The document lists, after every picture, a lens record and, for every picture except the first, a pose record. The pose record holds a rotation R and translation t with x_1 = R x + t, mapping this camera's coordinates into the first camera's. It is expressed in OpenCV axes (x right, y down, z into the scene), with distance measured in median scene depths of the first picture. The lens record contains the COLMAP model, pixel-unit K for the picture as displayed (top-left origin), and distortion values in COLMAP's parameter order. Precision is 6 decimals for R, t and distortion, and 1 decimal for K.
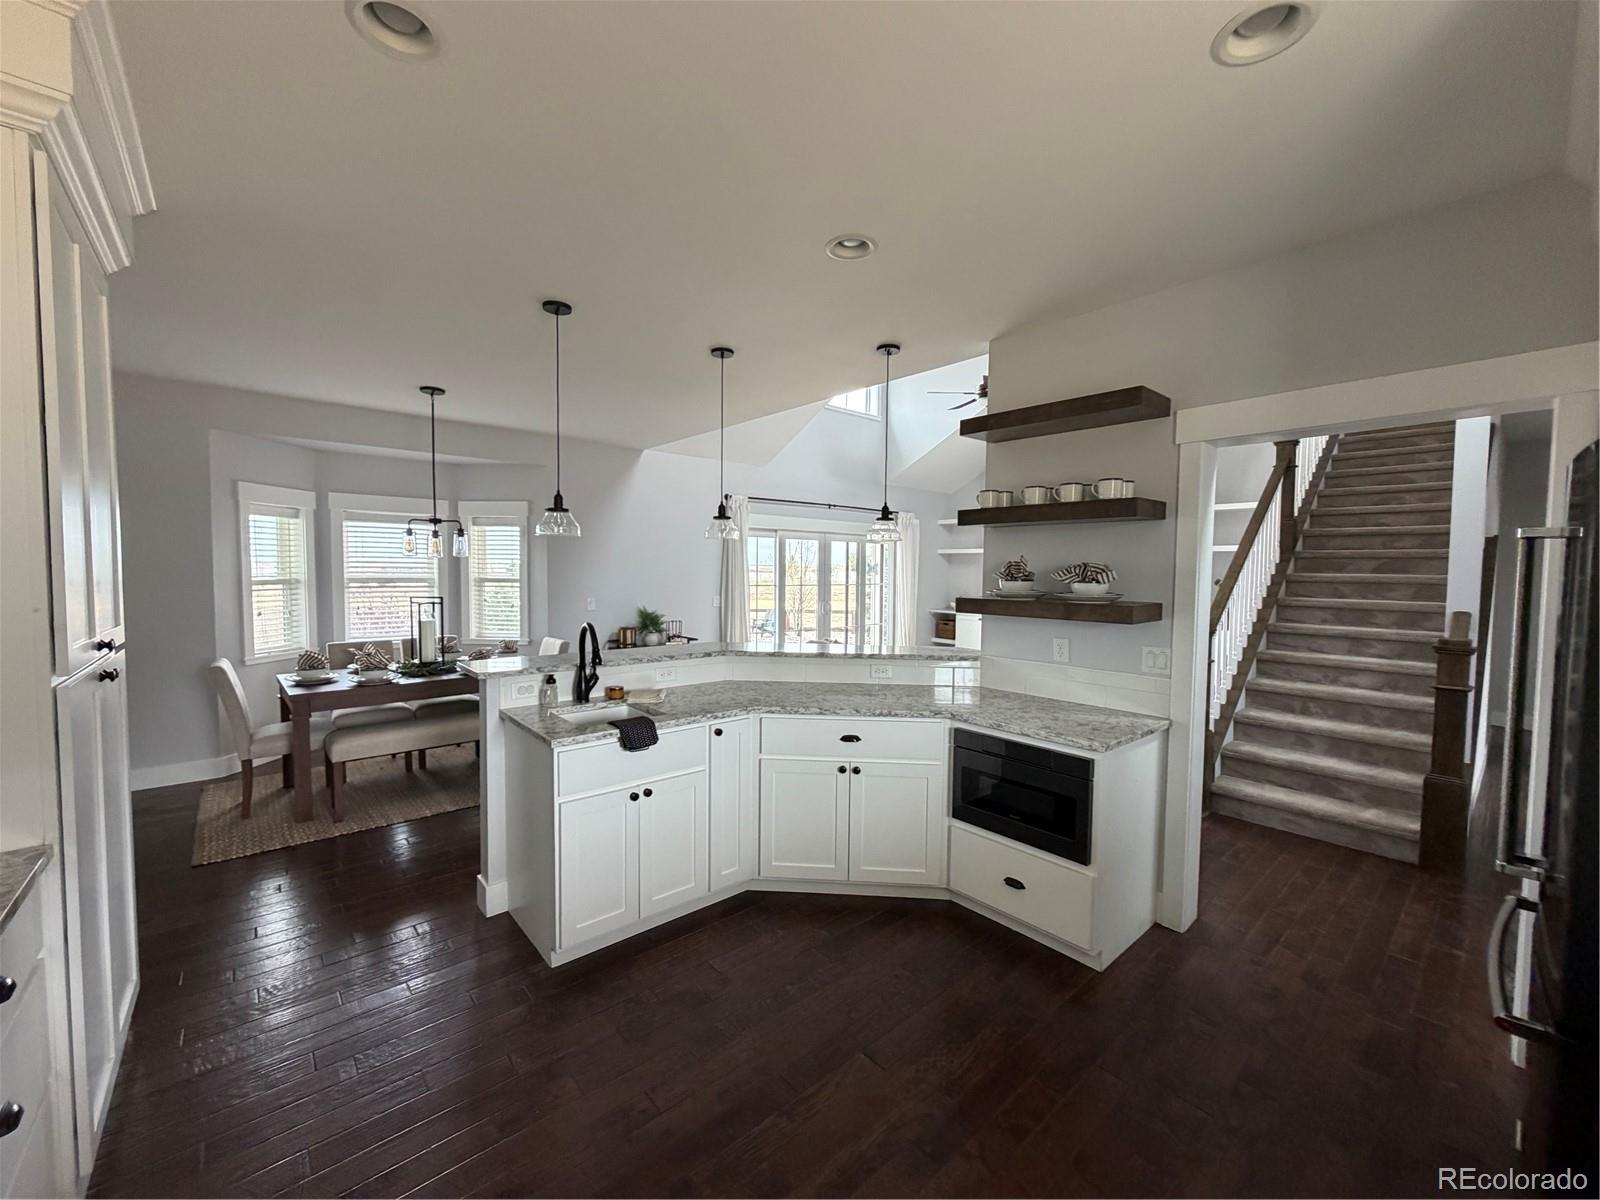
lens RADIAL K [[636.2, 0, 796.2], [0, 636.2, 605.9], [0, 0, 1]] dist [-0.006213, -0.001380]
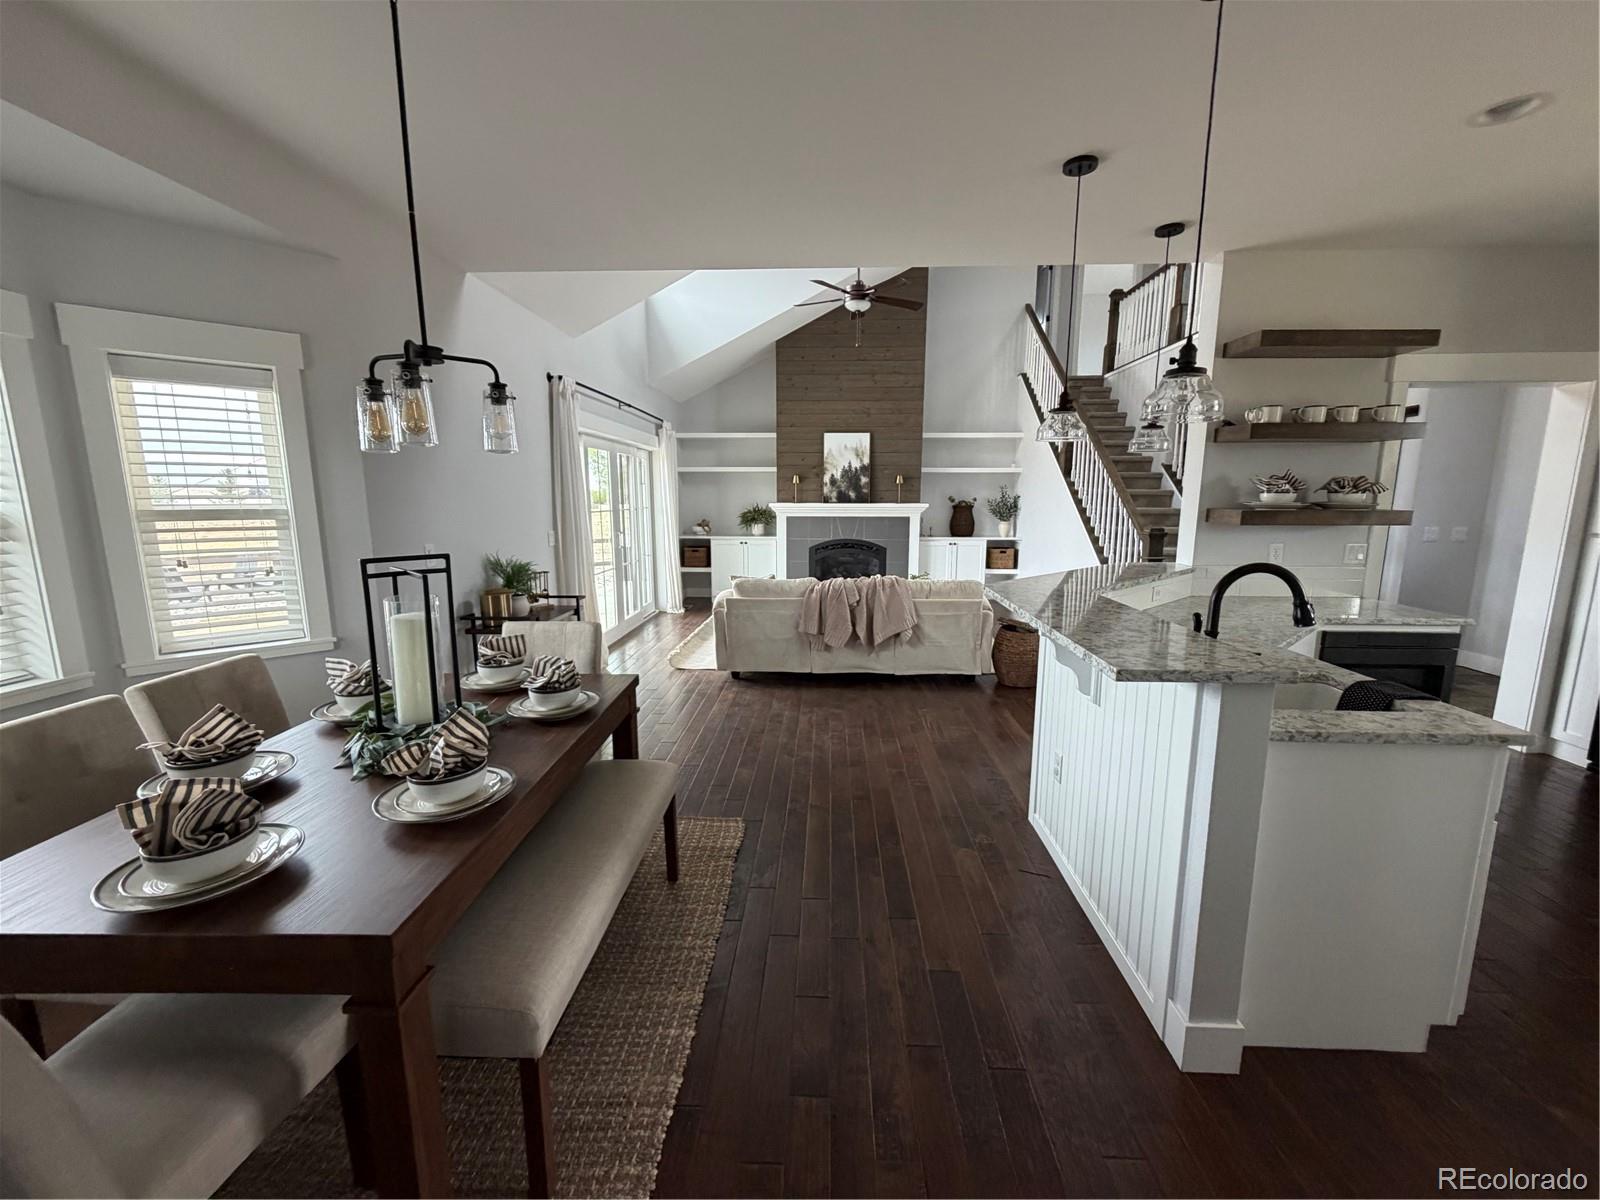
lens RADIAL K [[636.2, 0, 809.5], [0, 636.2, 601.2], [0, 0, 1]] dist [-0.006213, -0.001380]
pose [[0.688294, -0.129835, 0.713719, -0.587569], [0.049591, 0.989973, 0.132265, -0.022469], [-0.723735, -0.055644, 0.687831, 0.479009]]
